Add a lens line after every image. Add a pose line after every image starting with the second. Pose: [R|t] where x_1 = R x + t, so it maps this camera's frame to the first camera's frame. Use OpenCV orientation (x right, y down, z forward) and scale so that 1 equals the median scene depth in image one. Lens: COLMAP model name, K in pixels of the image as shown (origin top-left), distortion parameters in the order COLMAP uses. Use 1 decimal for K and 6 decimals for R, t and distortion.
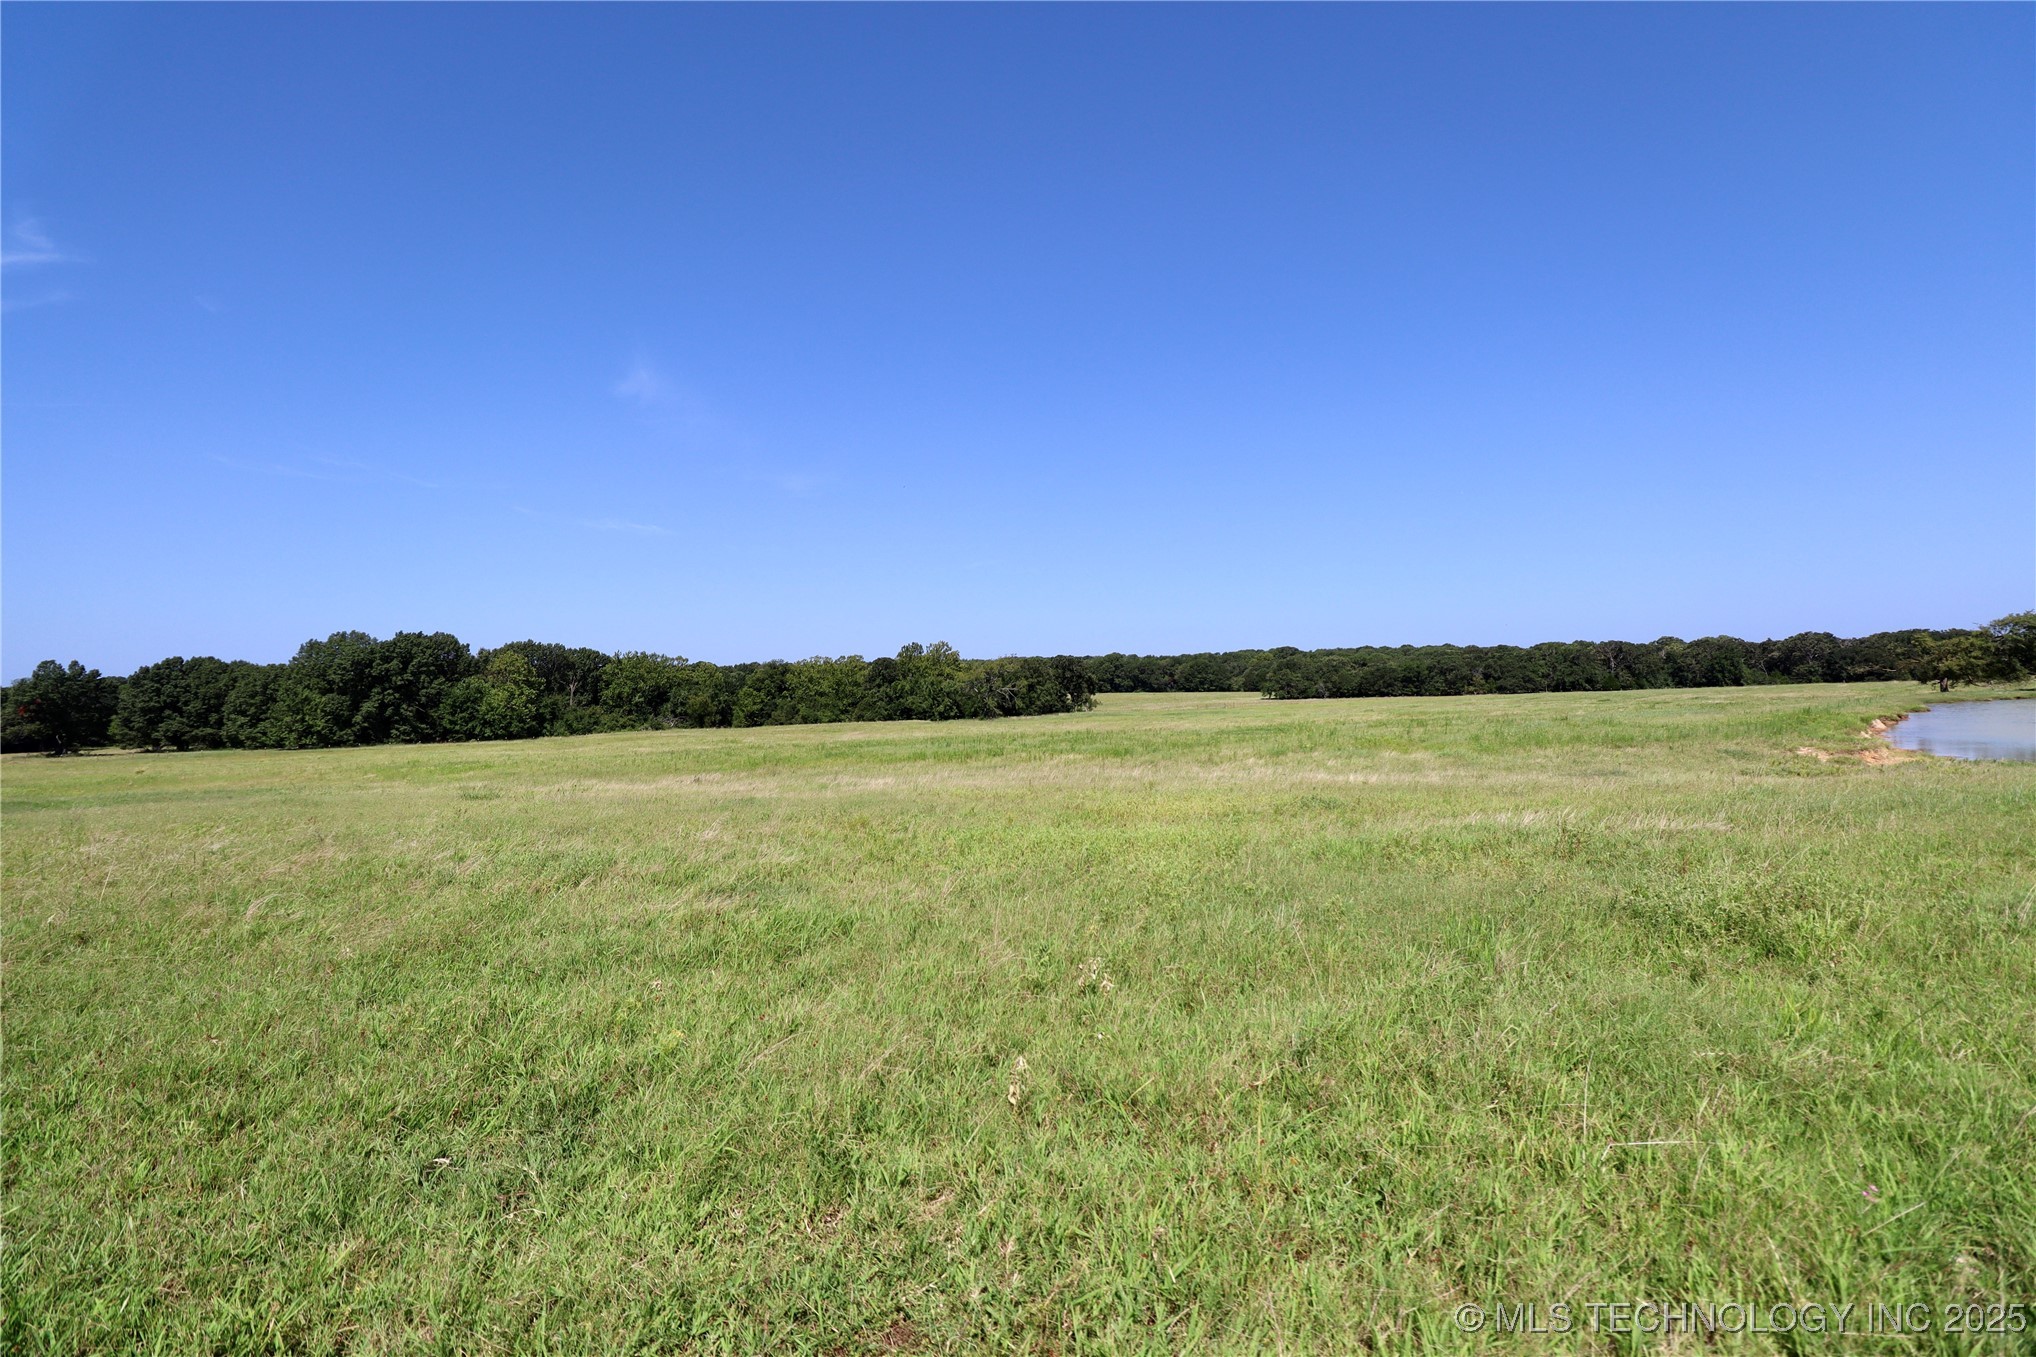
lens RADIAL K [[910.6, 0, 1029.0], [0, 910.6, 676.6], [0, 0, 1]] dist [-0.028250, -0.004965]
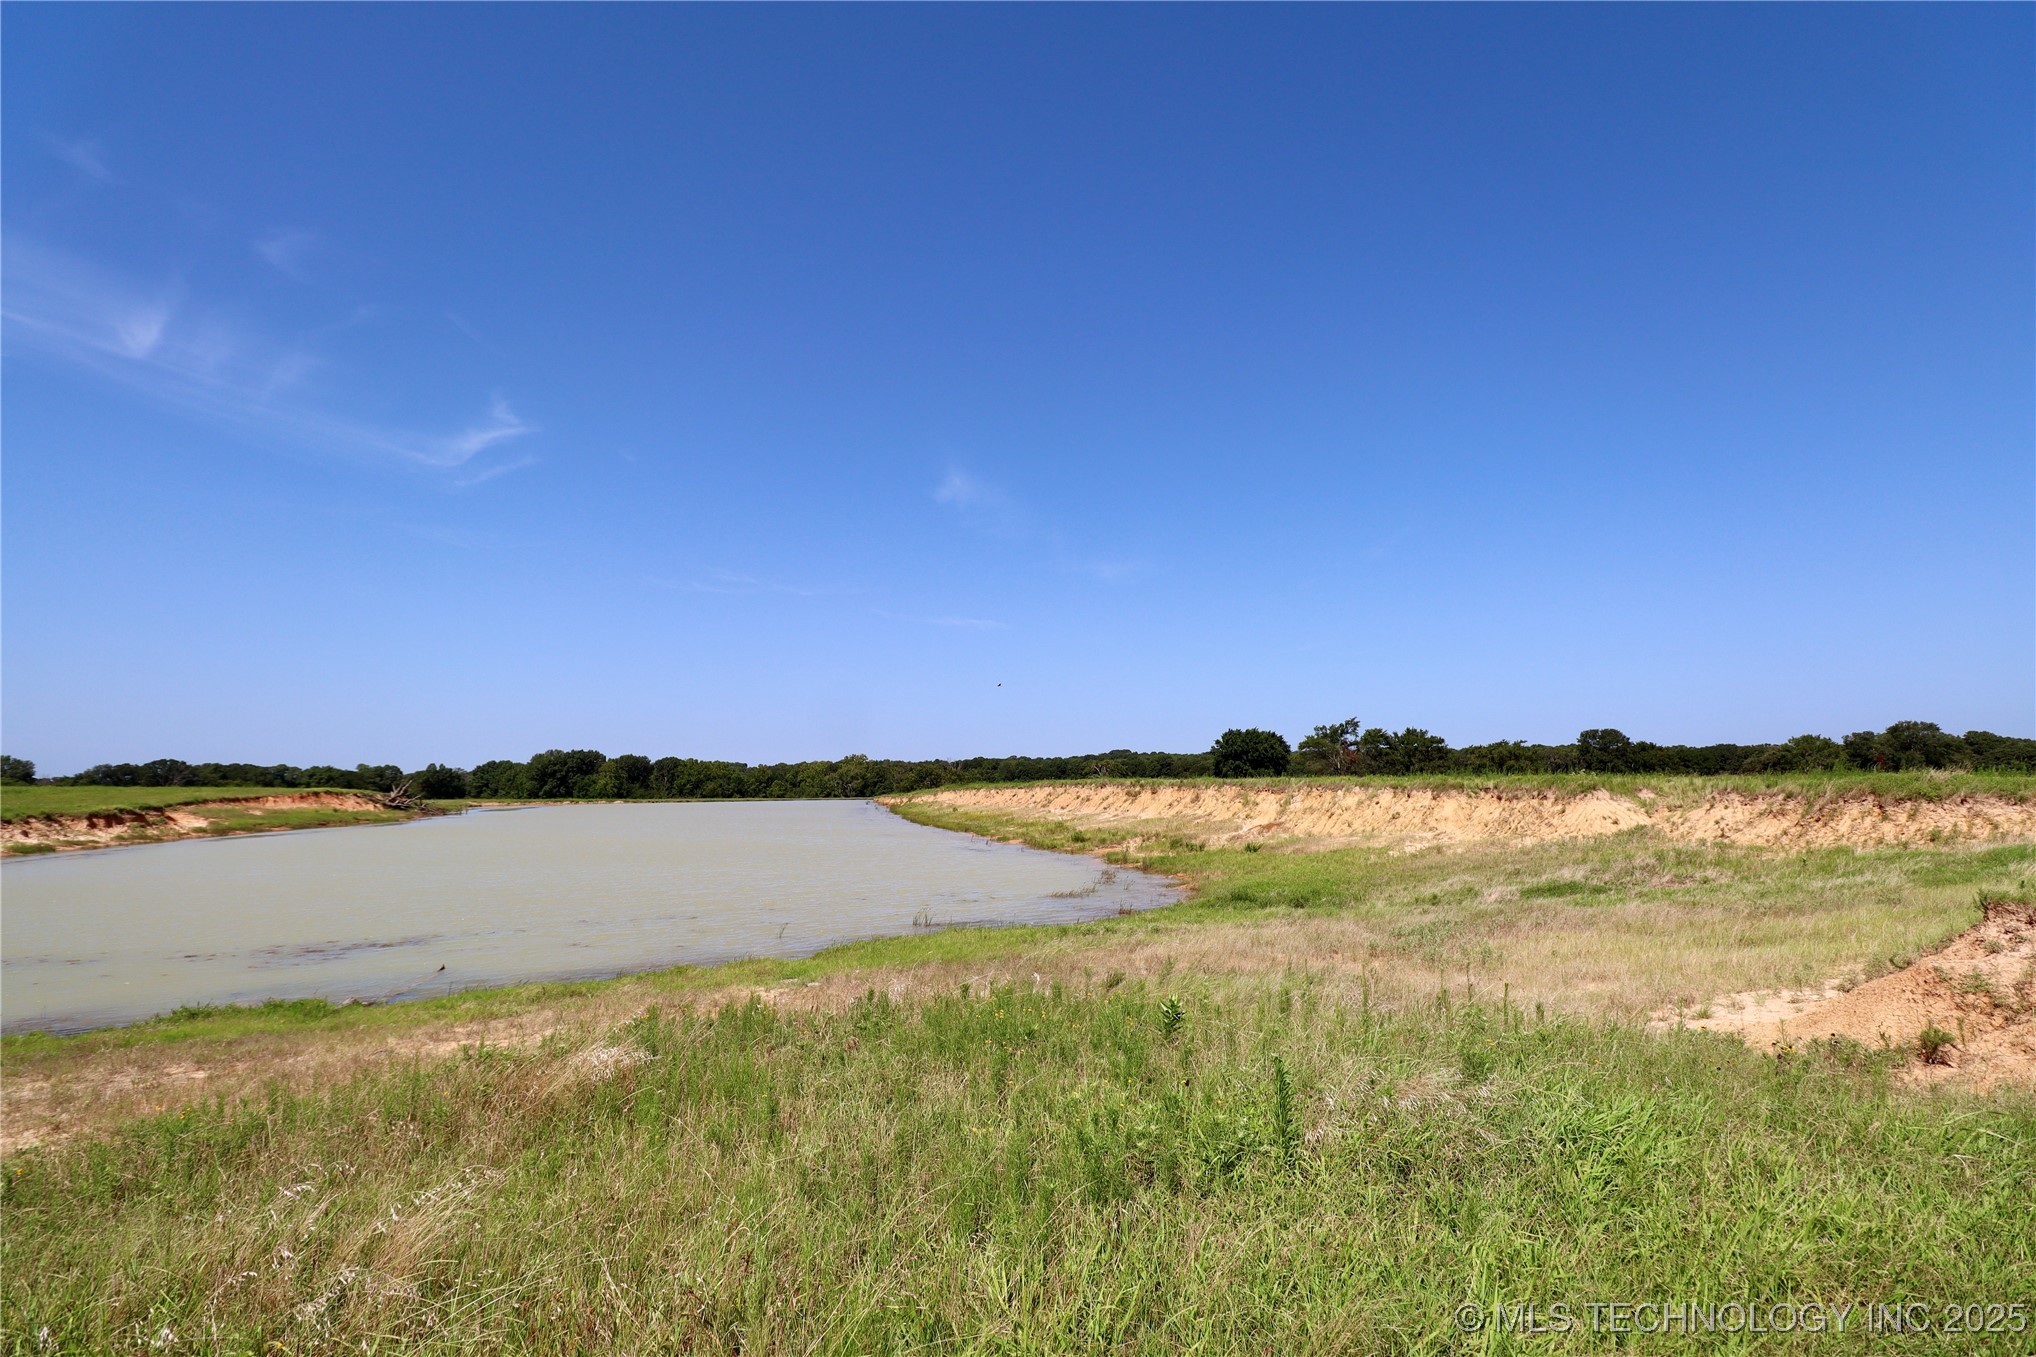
lens RADIAL K [[910.6, 0, 1038.4], [0, 910.6, 678.8], [0, 0, 1]] dist [-0.028250, -0.004965]
pose [[0.956187, -0.026852, -0.291523, 0.767648], [-0.001076, 0.995456, -0.095221, -0.015246], [0.292756, 0.091363, 0.951812, -0.546592]]
